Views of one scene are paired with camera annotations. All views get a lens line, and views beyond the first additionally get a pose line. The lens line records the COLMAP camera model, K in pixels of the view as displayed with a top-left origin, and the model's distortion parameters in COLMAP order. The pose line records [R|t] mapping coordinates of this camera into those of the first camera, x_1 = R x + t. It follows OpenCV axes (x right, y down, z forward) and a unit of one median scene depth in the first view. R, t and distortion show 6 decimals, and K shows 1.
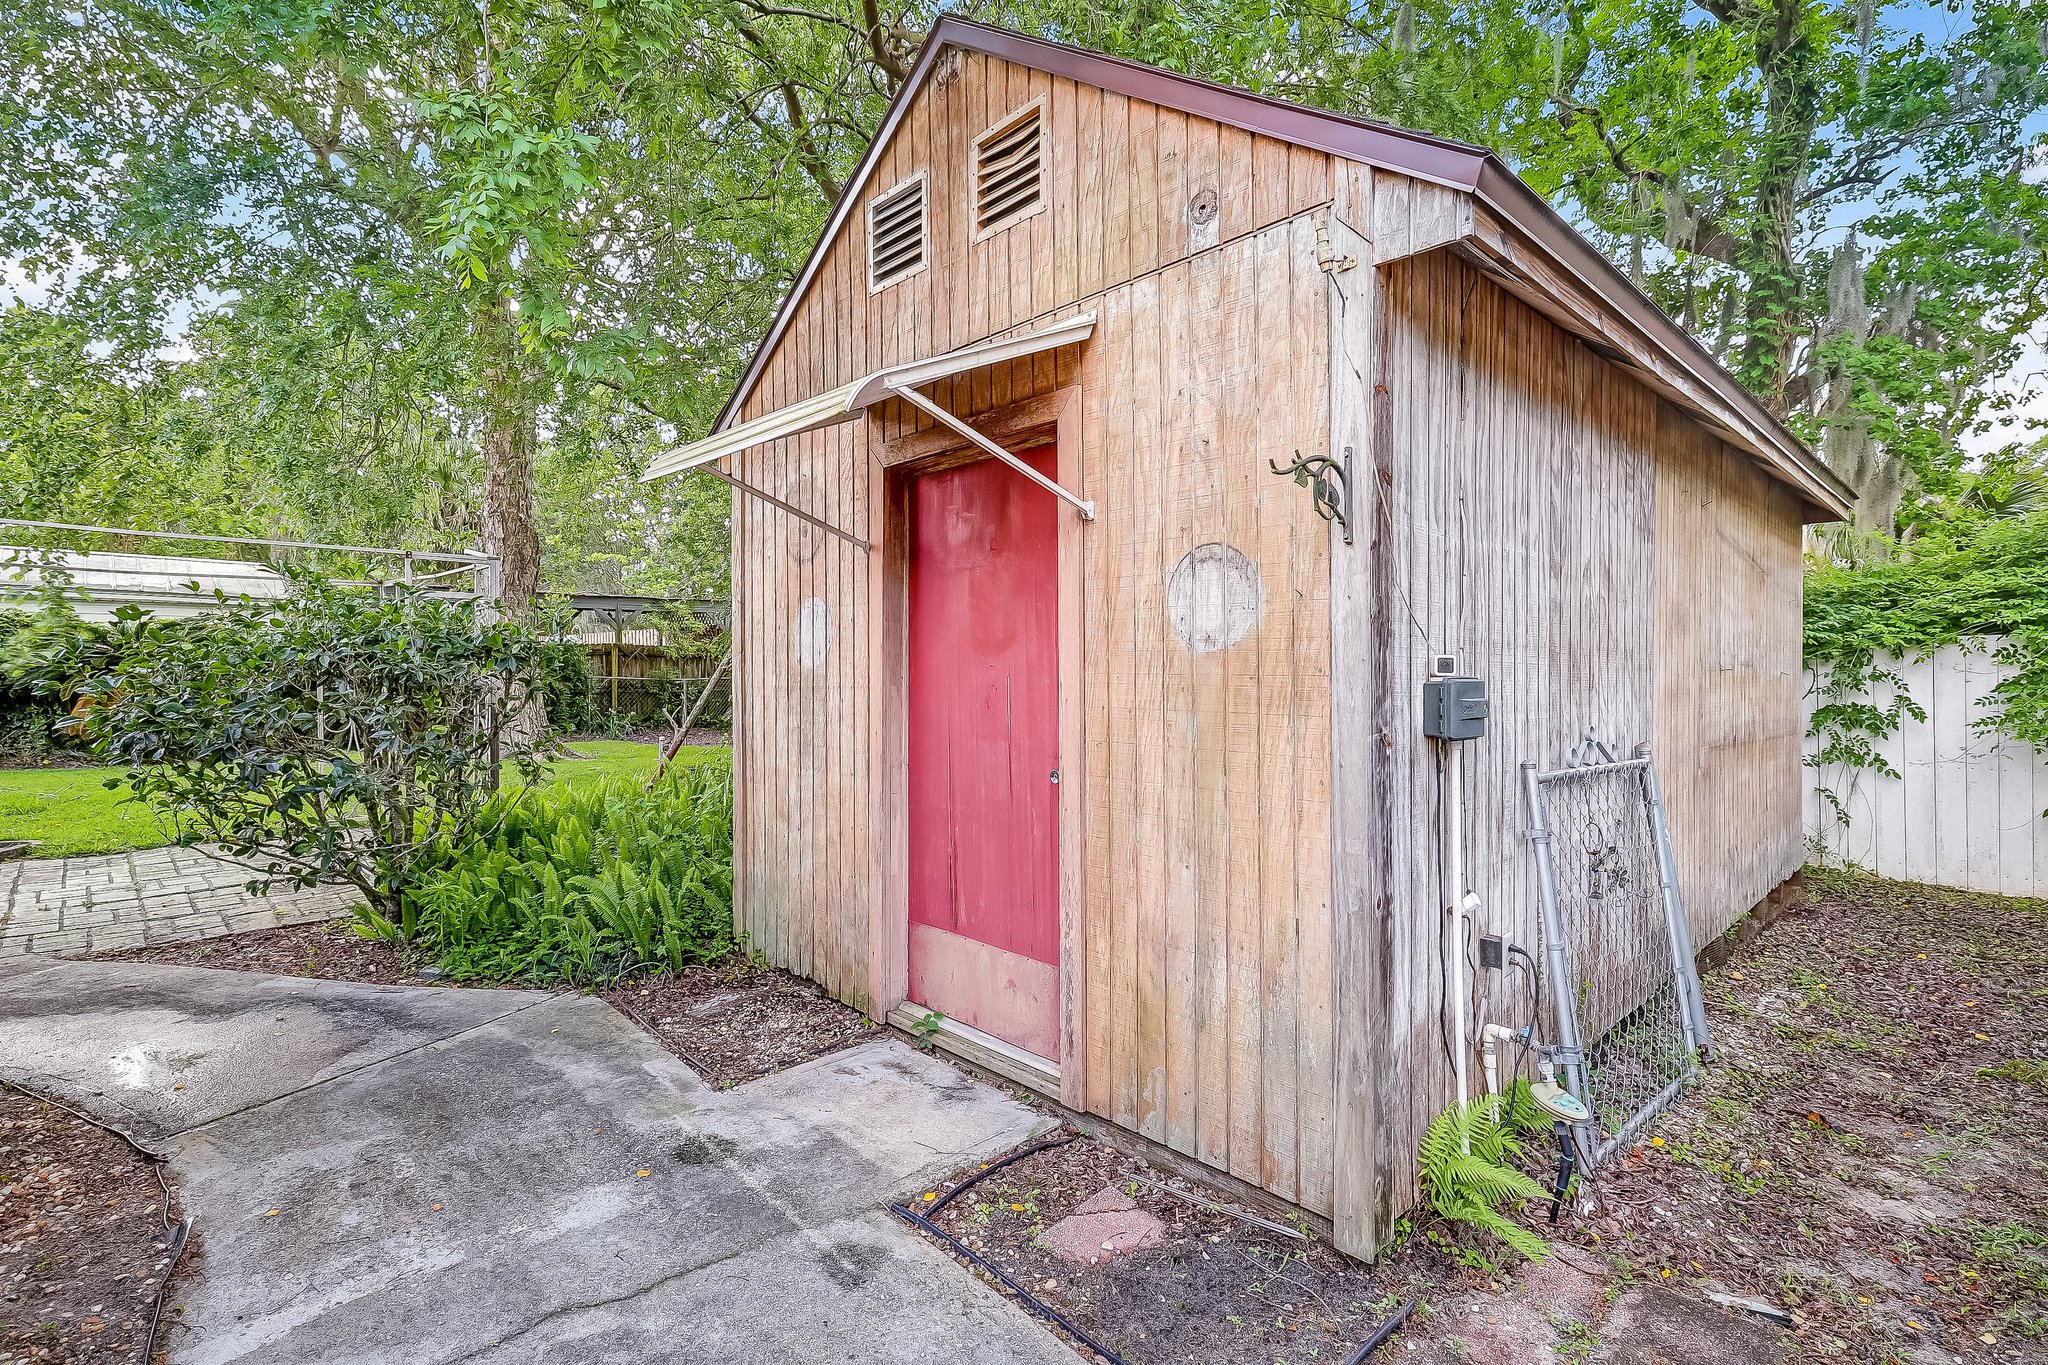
lens RADIAL K [[954.6, 0, 1020.3], [0, 954.6, 674.4], [0, 0, 1]] dist [0.001774, -0.000374]
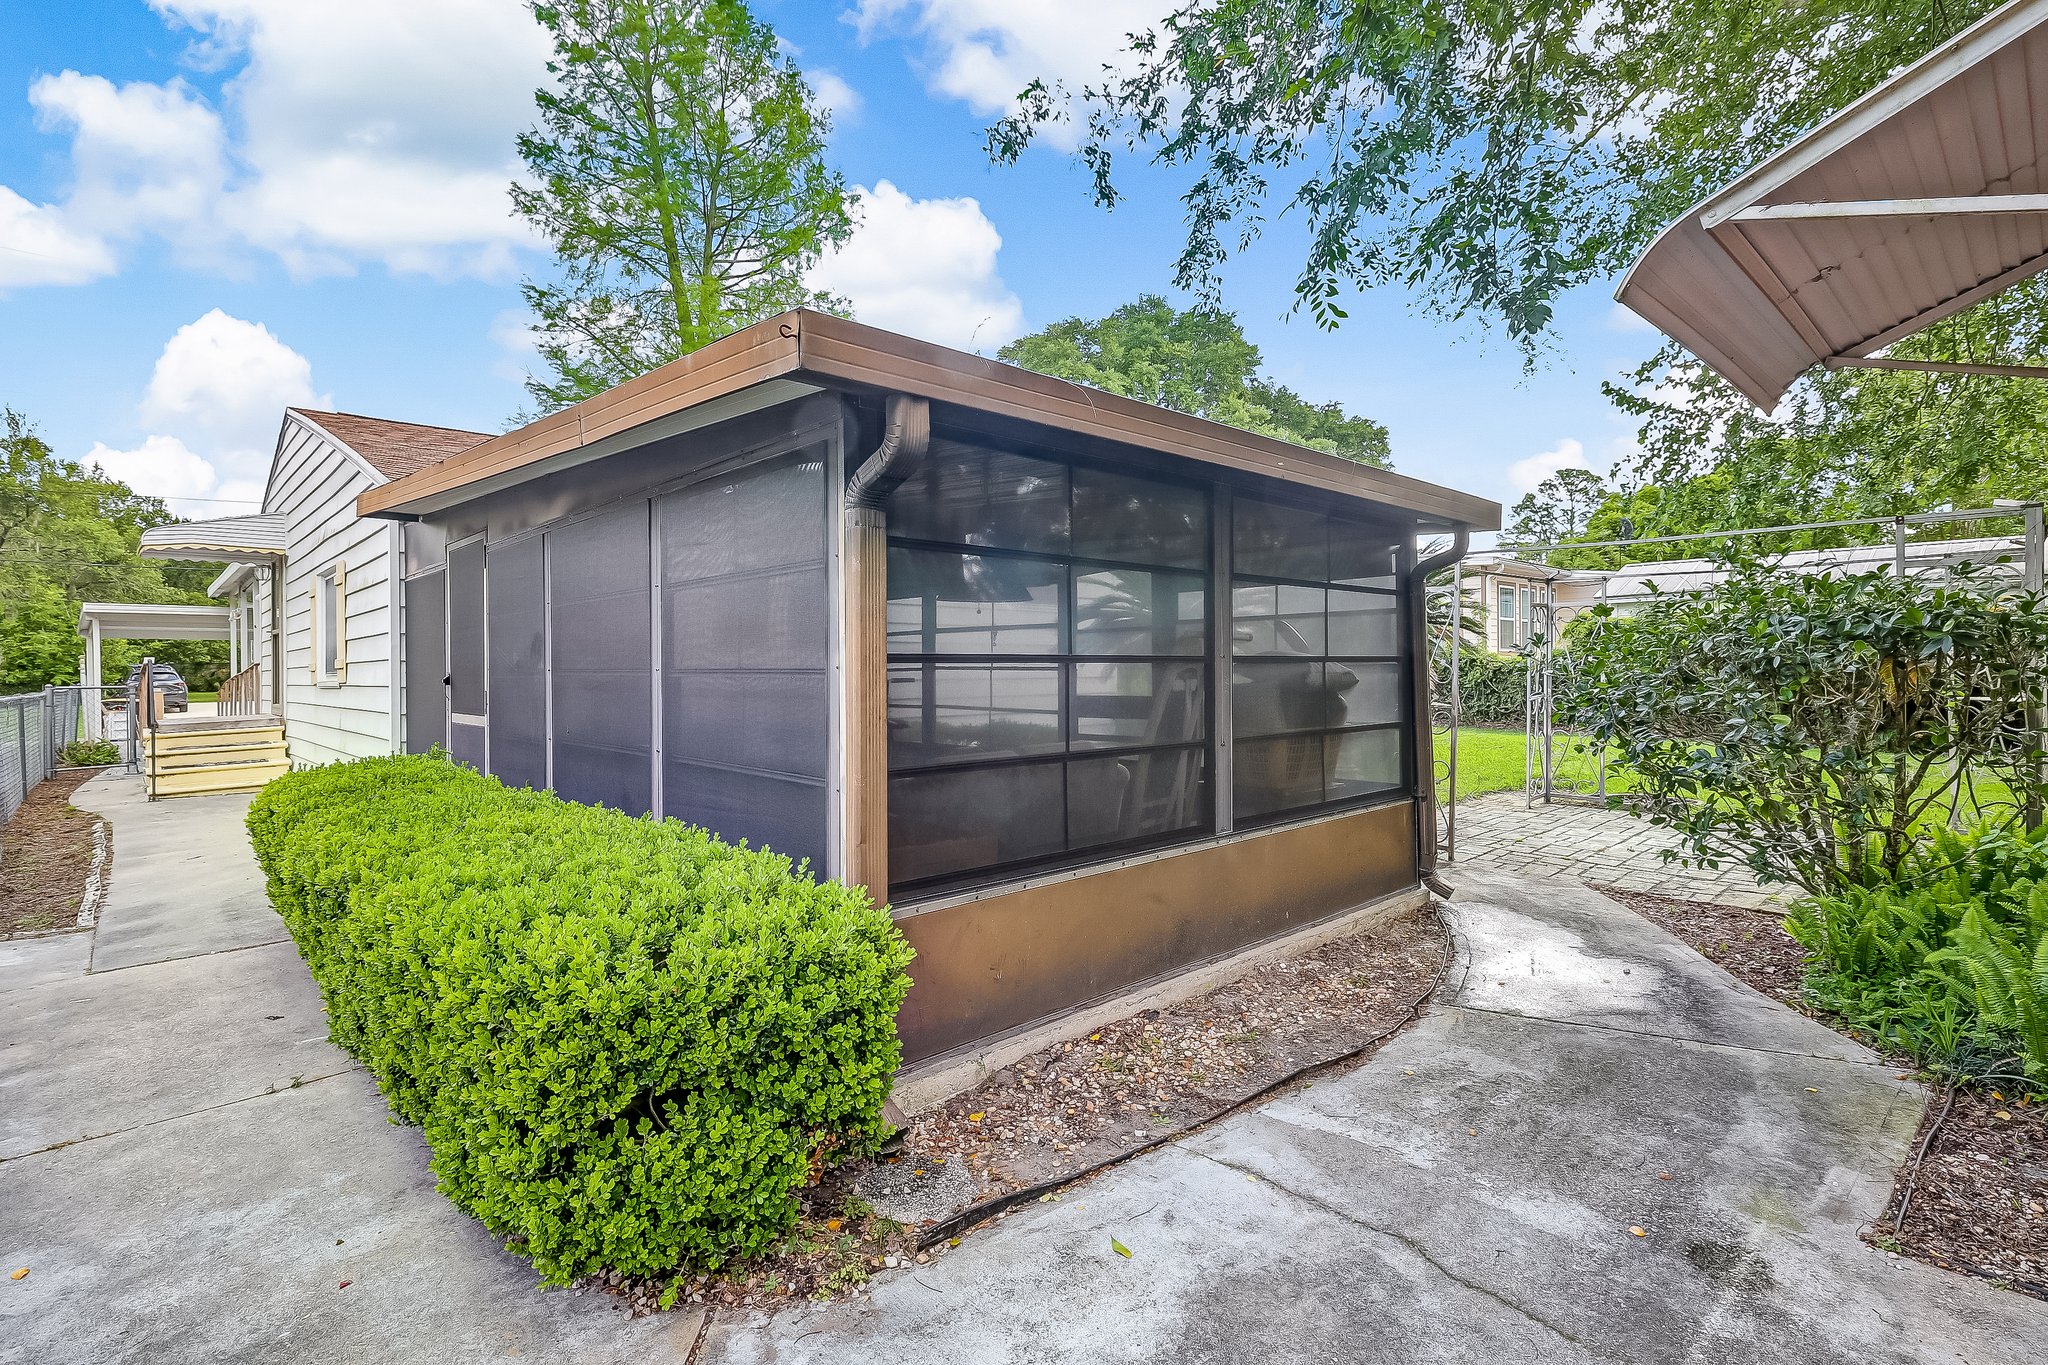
lens RADIAL K [[954.6, 0, 1020.3], [0, 954.6, 674.4], [0, 0, 1]] dist [0.001774, -0.000374]
pose [[-0.023356, 0.009556, -0.999682, 0.410770], [-0.000292, 0.999954, 0.009565, 0.007445], [0.999727, 0.000515, -0.023353, 0.392470]]
